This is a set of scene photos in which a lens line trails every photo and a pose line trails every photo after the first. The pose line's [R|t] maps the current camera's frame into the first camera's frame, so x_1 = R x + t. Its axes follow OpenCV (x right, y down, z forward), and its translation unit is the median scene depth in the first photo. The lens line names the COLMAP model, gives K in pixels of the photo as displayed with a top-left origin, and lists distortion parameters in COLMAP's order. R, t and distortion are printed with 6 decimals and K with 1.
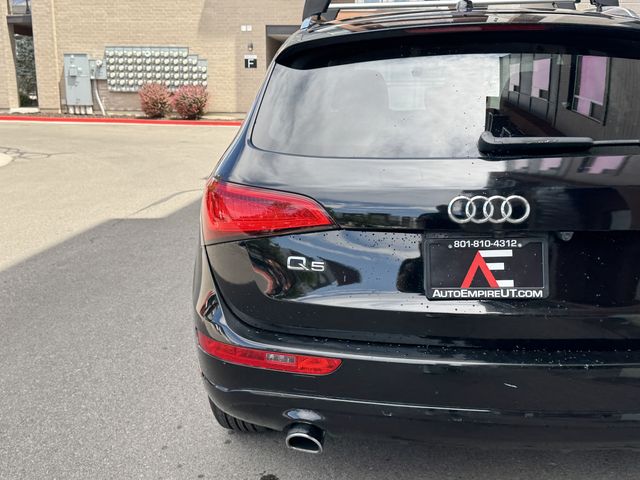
lens RADIAL K [[697.7, 0, 312.6], [0, 697.7, 228.6], [0, 0, 1]] dist [0.232828, -0.589034]
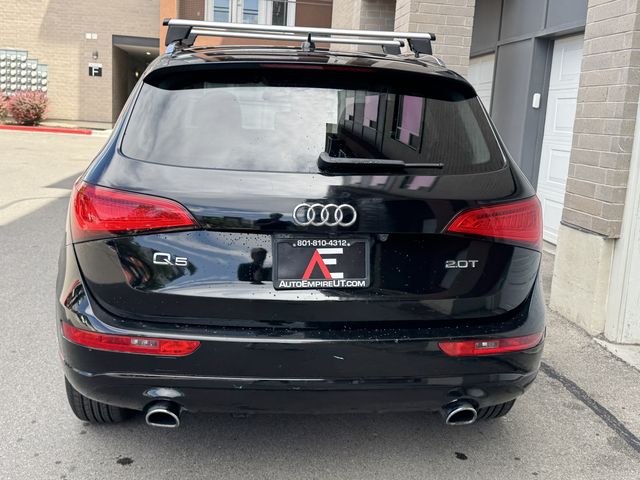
lens RADIAL K [[694.9, 0, 318.6], [0, 694.9, 214.1], [0, 0, 1]] dist [0.178528, -0.374730]
pose [[0.974323, 0.025299, 0.223730, -0.030484], [-0.015452, 0.998838, -0.045655, 0.024776], [-0.224625, 0.041026, 0.973581, -0.164379]]
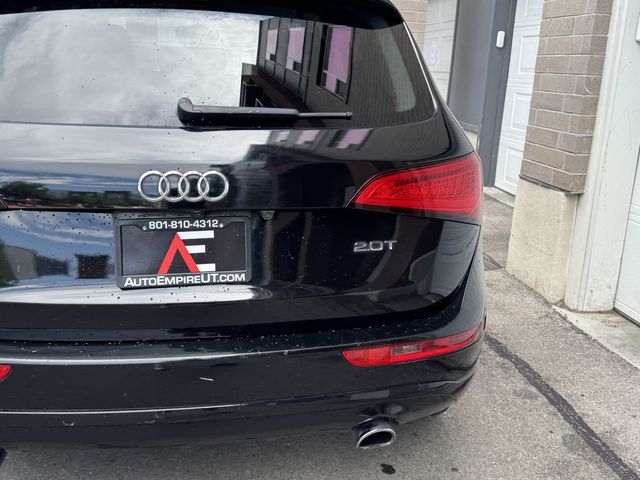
lens RADIAL K [[702.1, 0, 327.9], [0, 702.1, 238.6], [0, 0, 1]] dist [0.187813, -0.412173]
pose [[0.961172, -0.022292, 0.275047, 0.161402], [0.006582, 0.998300, 0.057907, -0.010634], [-0.275870, -0.053848, 0.959685, 0.080360]]
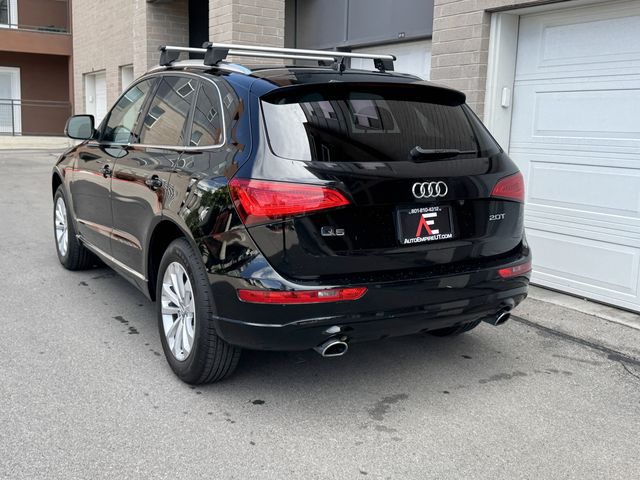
lens RADIAL K [[694.9, 0, 318.6], [0, 694.9, 214.1], [0, 0, 1]] dist [0.178528, -0.374730]
pose [[0.794493, -0.056816, 0.604610, -0.937760], [0.089036, 0.995753, -0.023426, 0.045079], [-0.600711, 0.072444, 0.796177, -0.197068]]
